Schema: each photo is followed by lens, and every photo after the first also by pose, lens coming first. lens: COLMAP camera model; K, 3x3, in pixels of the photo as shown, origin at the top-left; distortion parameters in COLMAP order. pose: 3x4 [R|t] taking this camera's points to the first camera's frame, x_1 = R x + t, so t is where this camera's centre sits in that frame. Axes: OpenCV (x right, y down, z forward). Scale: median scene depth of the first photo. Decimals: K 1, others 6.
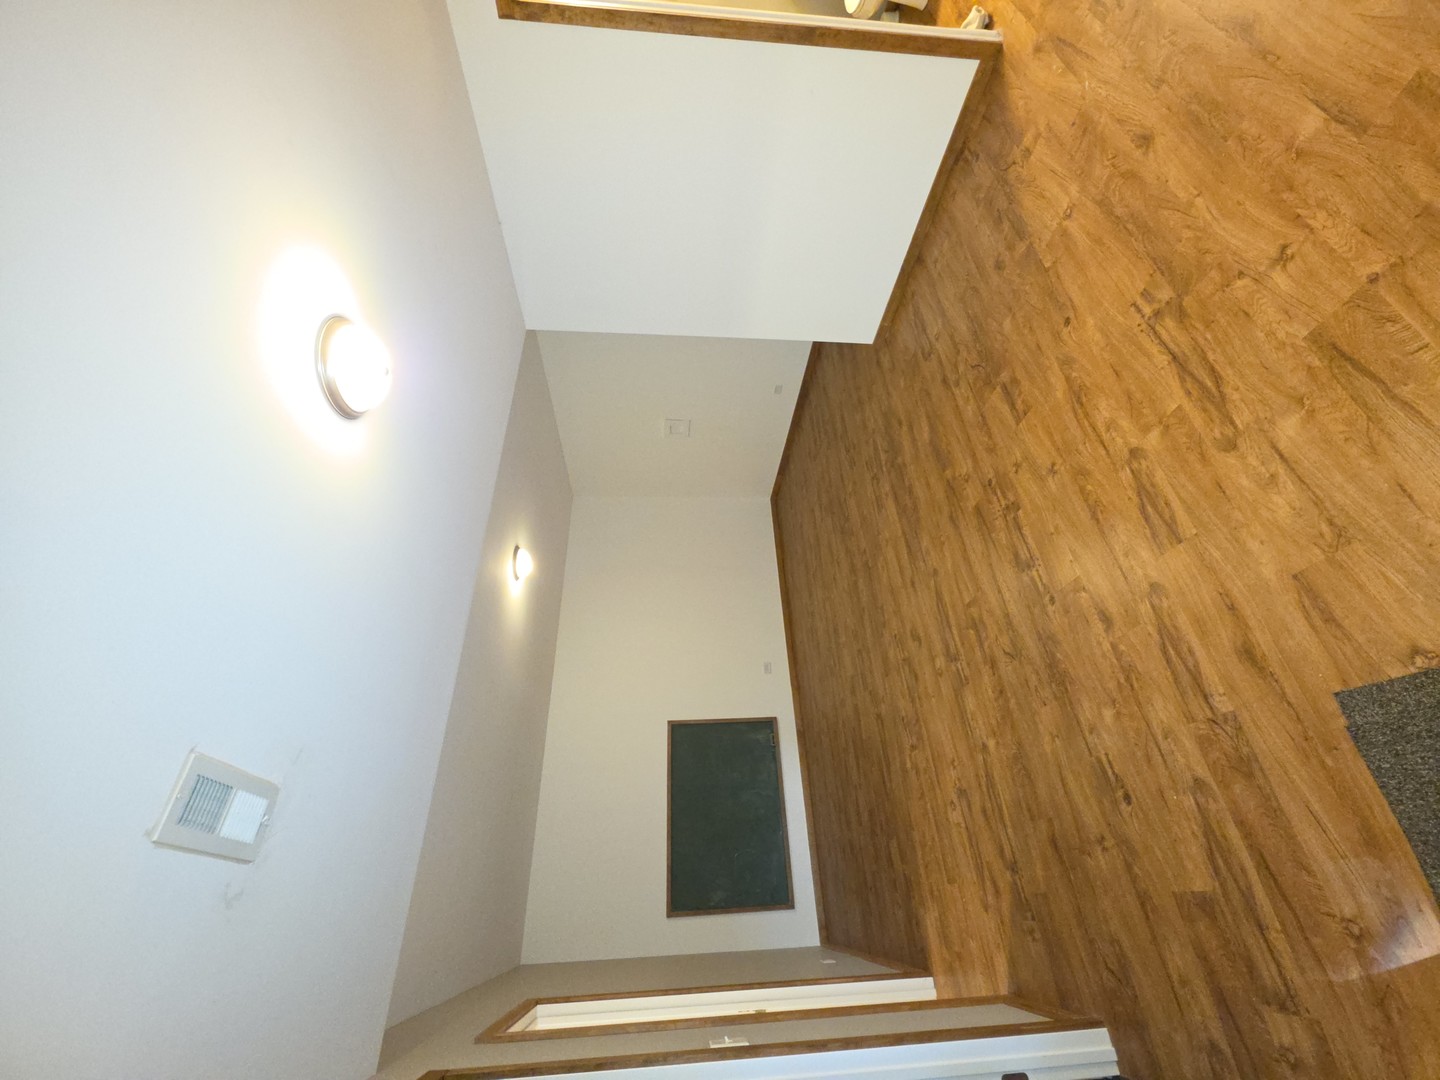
lens RADIAL K [[570.9, 0, 721.5], [0, 570.9, 533.7], [0, 0, 1]] dist [0.014337, -0.009298]
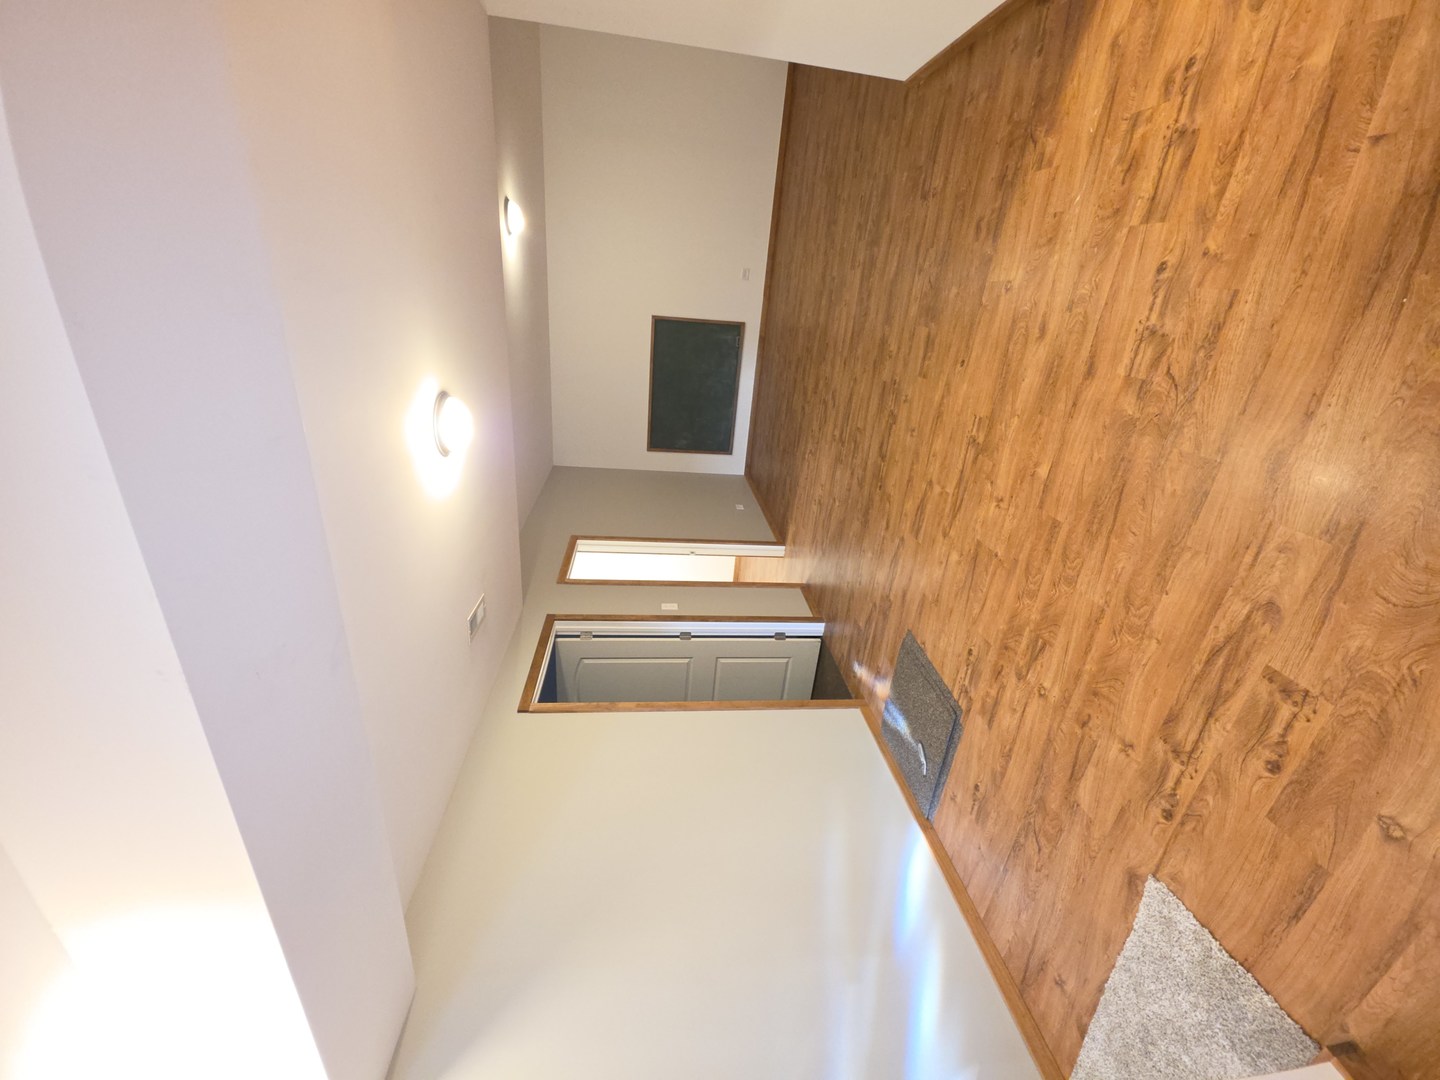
lens RADIAL K [[570.9, 0, 721.5], [0, 570.9, 533.7], [0, 0, 1]] dist [0.014337, -0.009298]
pose [[0.990458, 0.110134, 0.082850, -0.004226], [-0.130982, 0.565263, 0.814445, -1.356290], [0.042866, -0.817525, 0.574295, -0.101796]]
